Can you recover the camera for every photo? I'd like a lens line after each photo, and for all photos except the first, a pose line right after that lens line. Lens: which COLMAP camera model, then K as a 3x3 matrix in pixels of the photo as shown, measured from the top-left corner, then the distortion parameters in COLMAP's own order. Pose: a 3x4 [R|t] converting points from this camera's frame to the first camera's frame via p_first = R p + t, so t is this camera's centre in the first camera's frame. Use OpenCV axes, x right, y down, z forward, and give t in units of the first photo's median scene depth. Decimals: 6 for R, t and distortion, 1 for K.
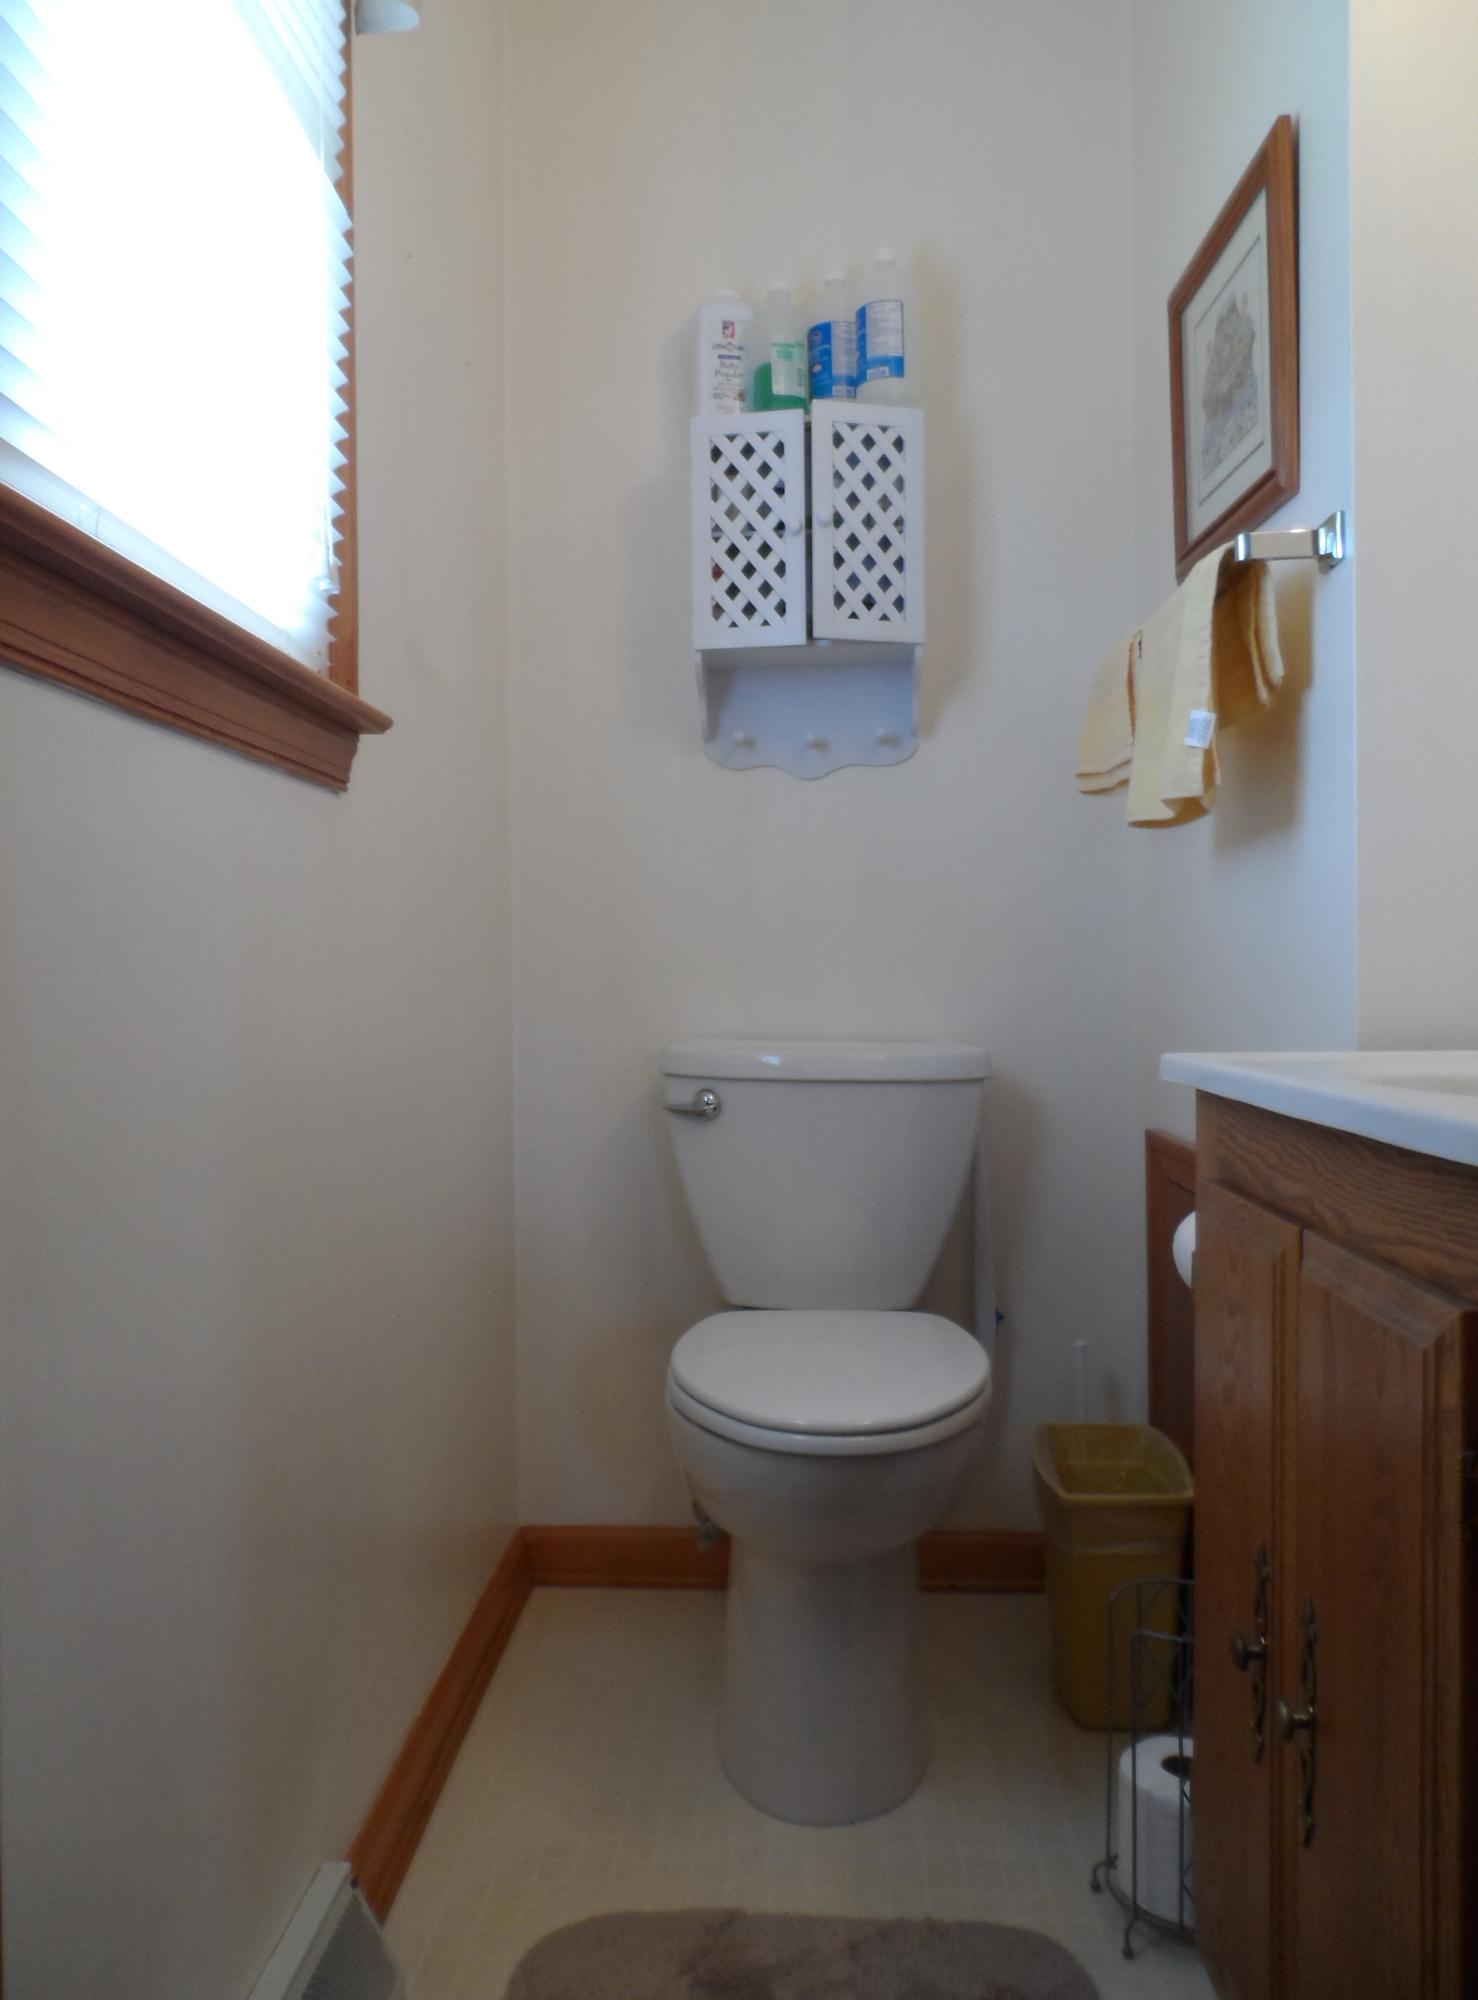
lens RADIAL K [[1533.6, 0, 739.0], [0, 1533.6, 1000.0], [0, 0, 1]] dist [-0.012446, 0.005457]
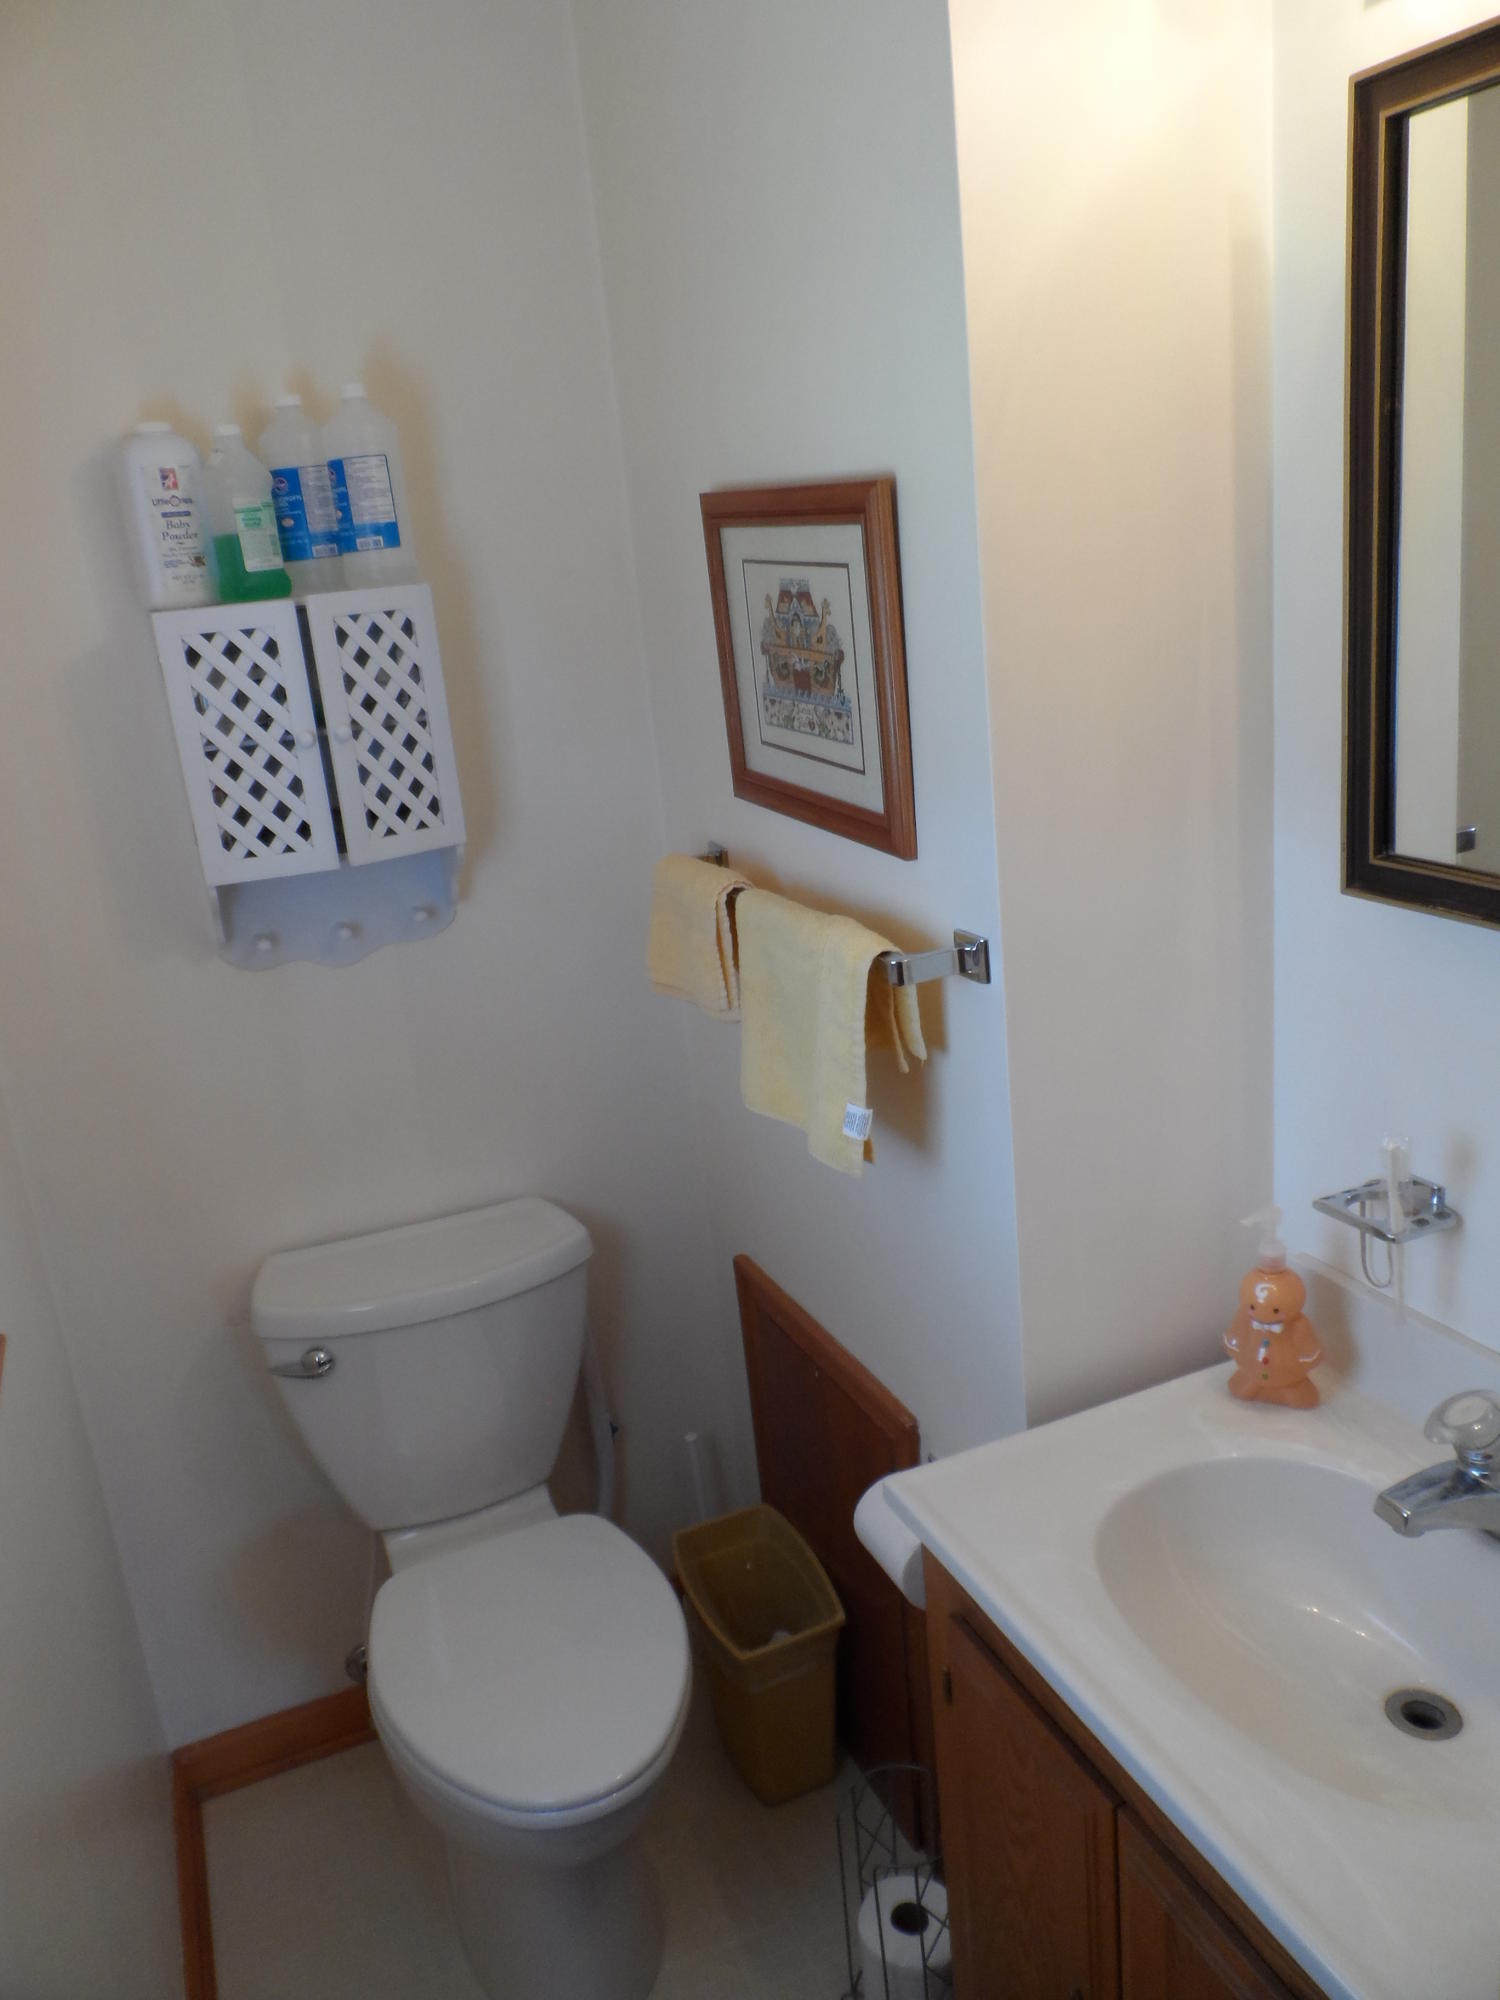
lens RADIAL K [[1501.8, 0, 750.0], [0, 1501.8, 1000.0], [0, 0, 1]] dist [-0.020617, 0.011581]
pose [[0.900649, -0.195754, 0.387958, -0.094945], [0.097219, 0.960928, 0.259165, -0.360057], [-0.423532, -0.195700, 0.884490, 0.109093]]
